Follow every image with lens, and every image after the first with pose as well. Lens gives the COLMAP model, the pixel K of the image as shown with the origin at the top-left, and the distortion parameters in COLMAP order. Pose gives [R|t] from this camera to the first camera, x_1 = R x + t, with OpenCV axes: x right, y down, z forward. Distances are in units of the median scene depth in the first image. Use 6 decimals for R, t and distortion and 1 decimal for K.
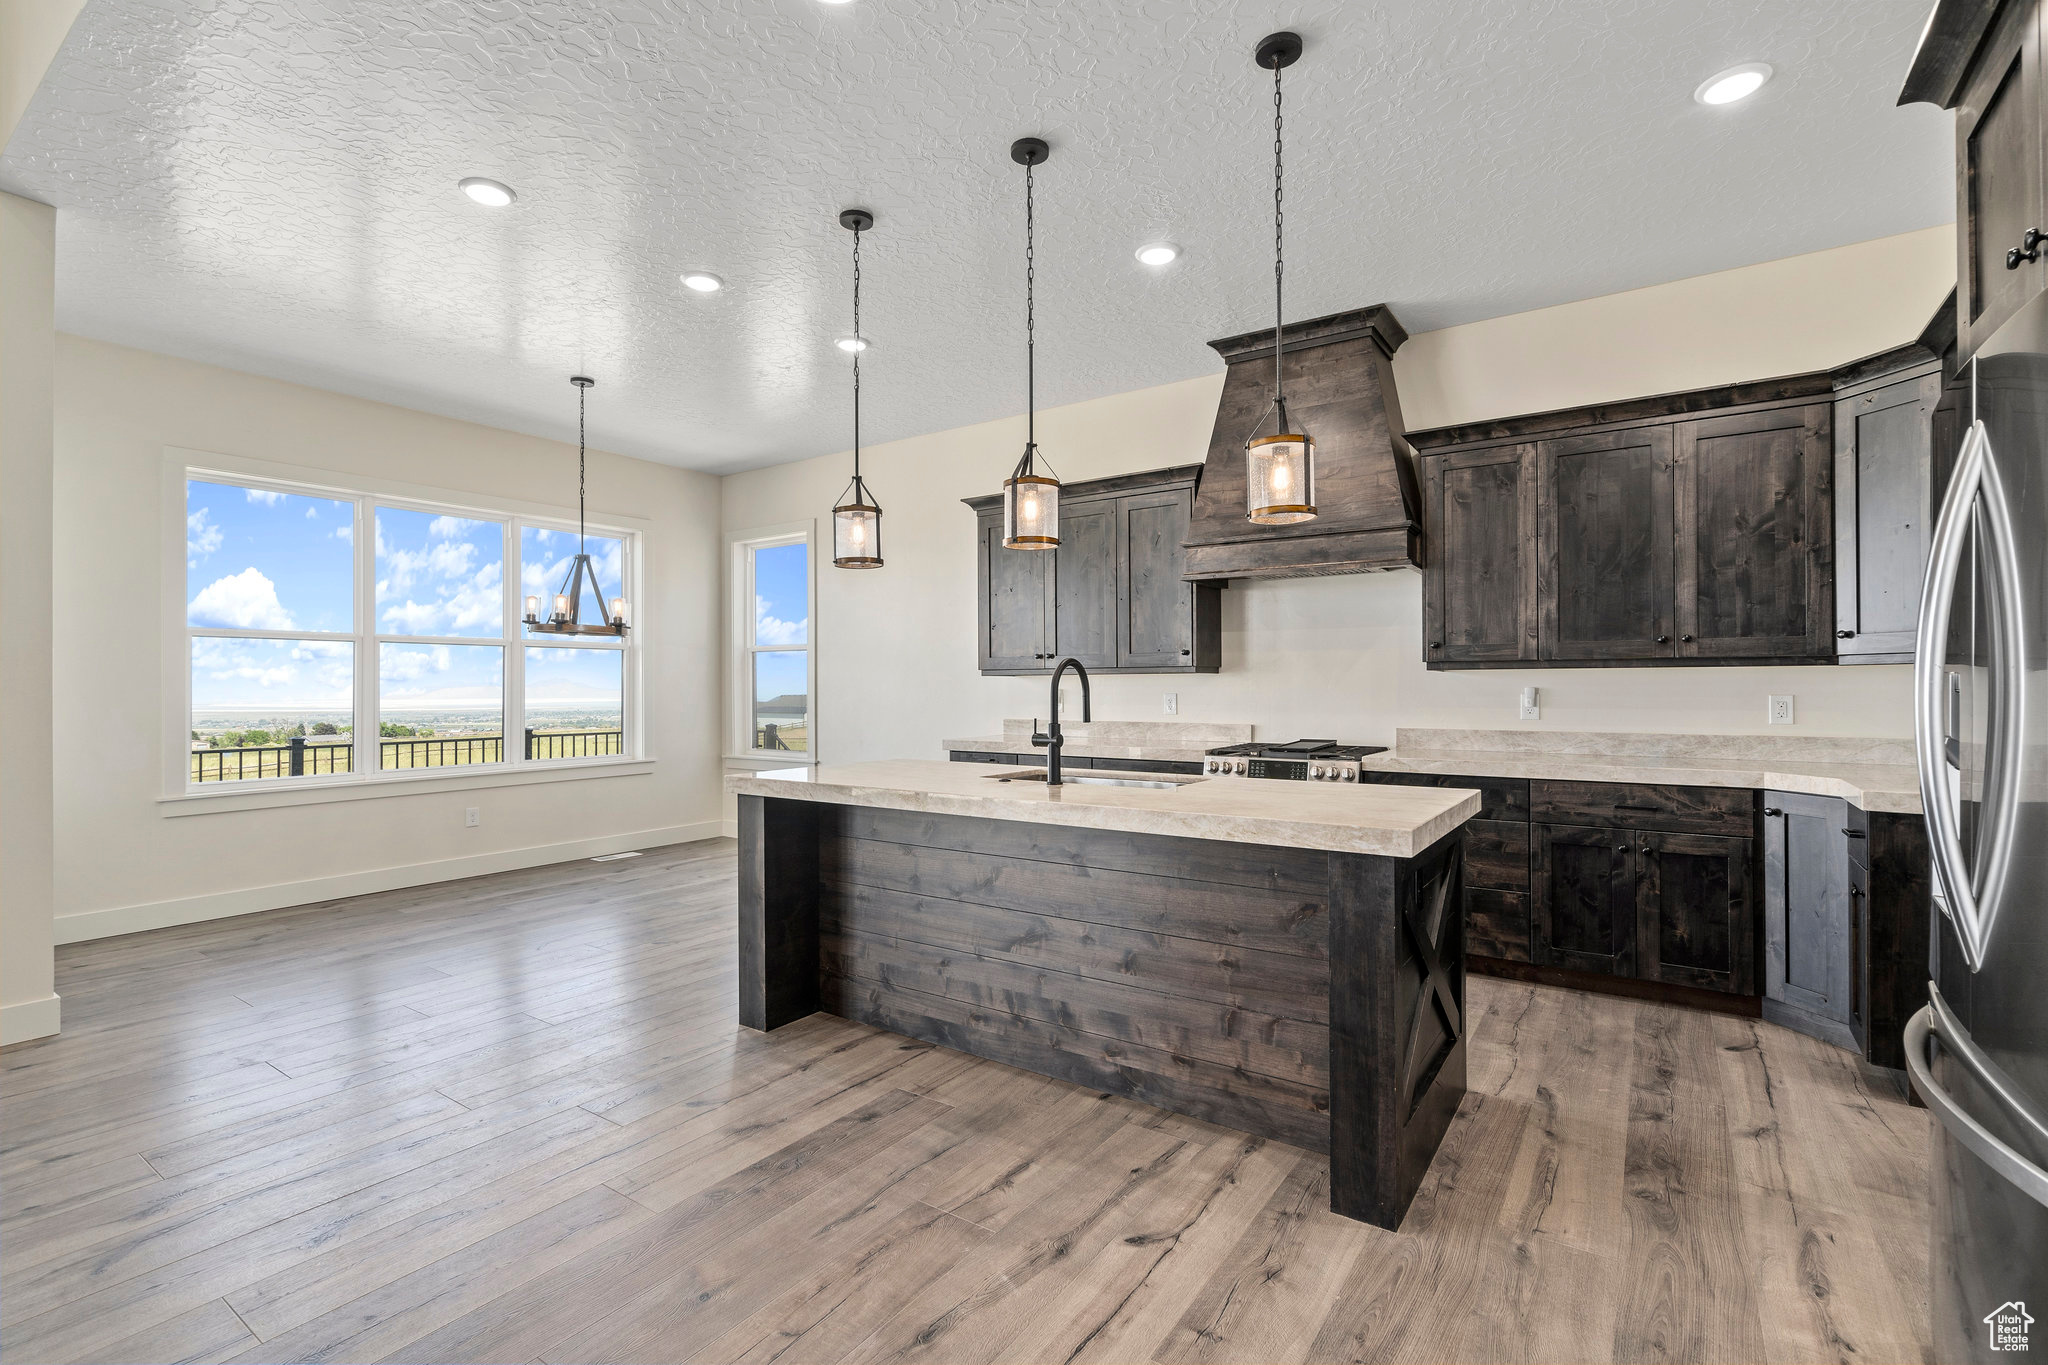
lens RADIAL K [[922.9, 0, 1023.6], [0, 922.9, 678.6], [0, 0, 1]] dist [-0.007354, 0.002951]
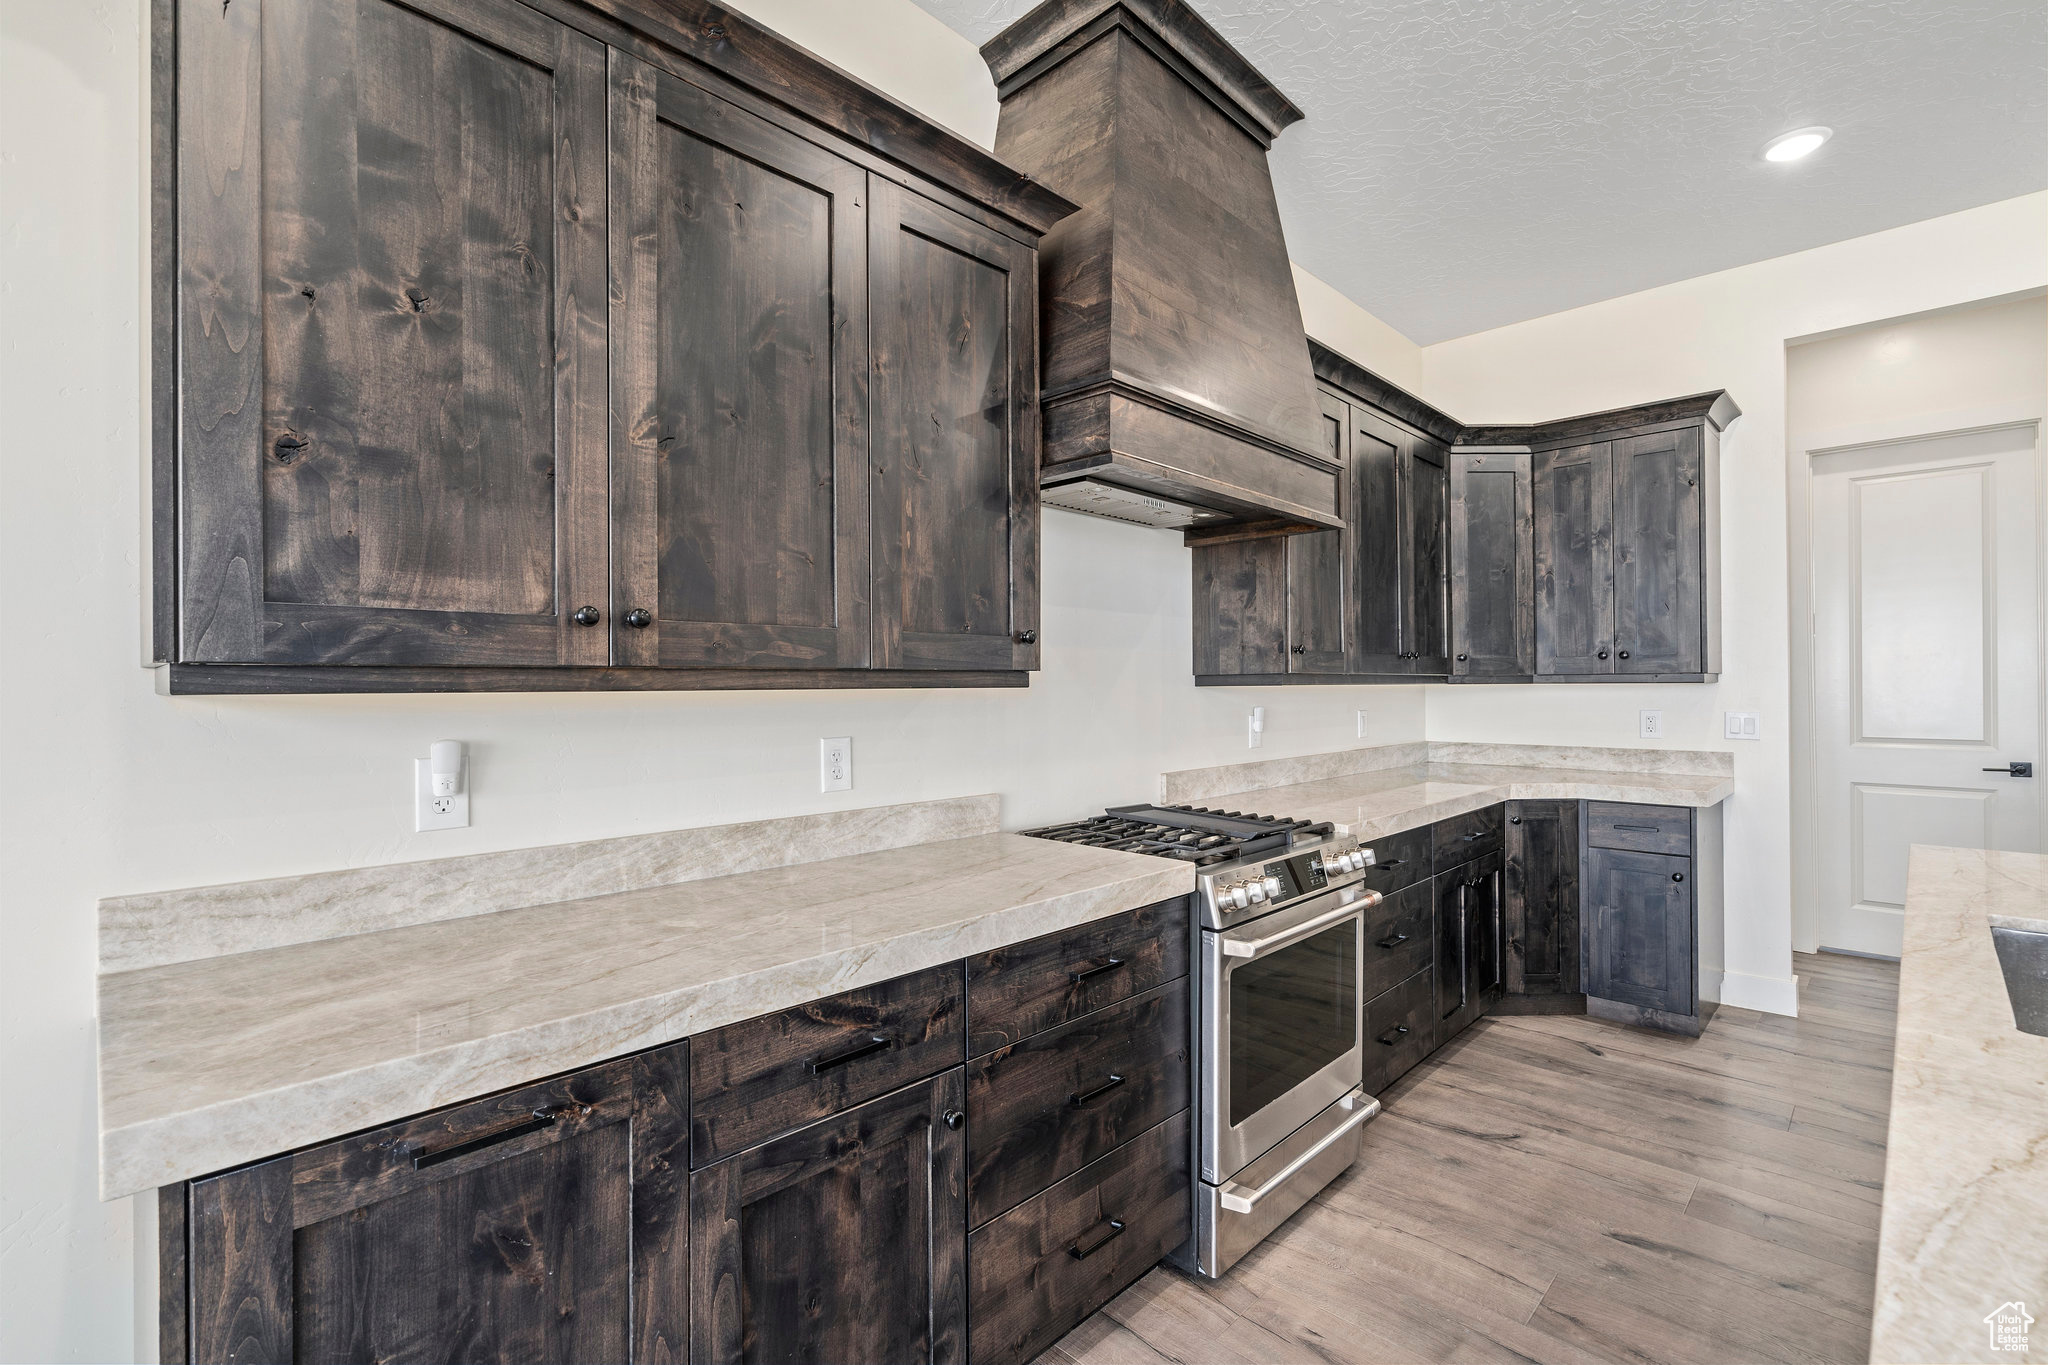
lens RADIAL K [[922.9, 0, 1023.8], [0, 922.9, 682.2], [0, 0, 1]] dist [-0.007354, 0.002951]
pose [[0.165172, 0.006175, 0.986245, -0.277693], [-0.003095, 0.999979, -0.005742, -0.007037], [-0.986260, -0.002104, 0.165188, 1.110868]]
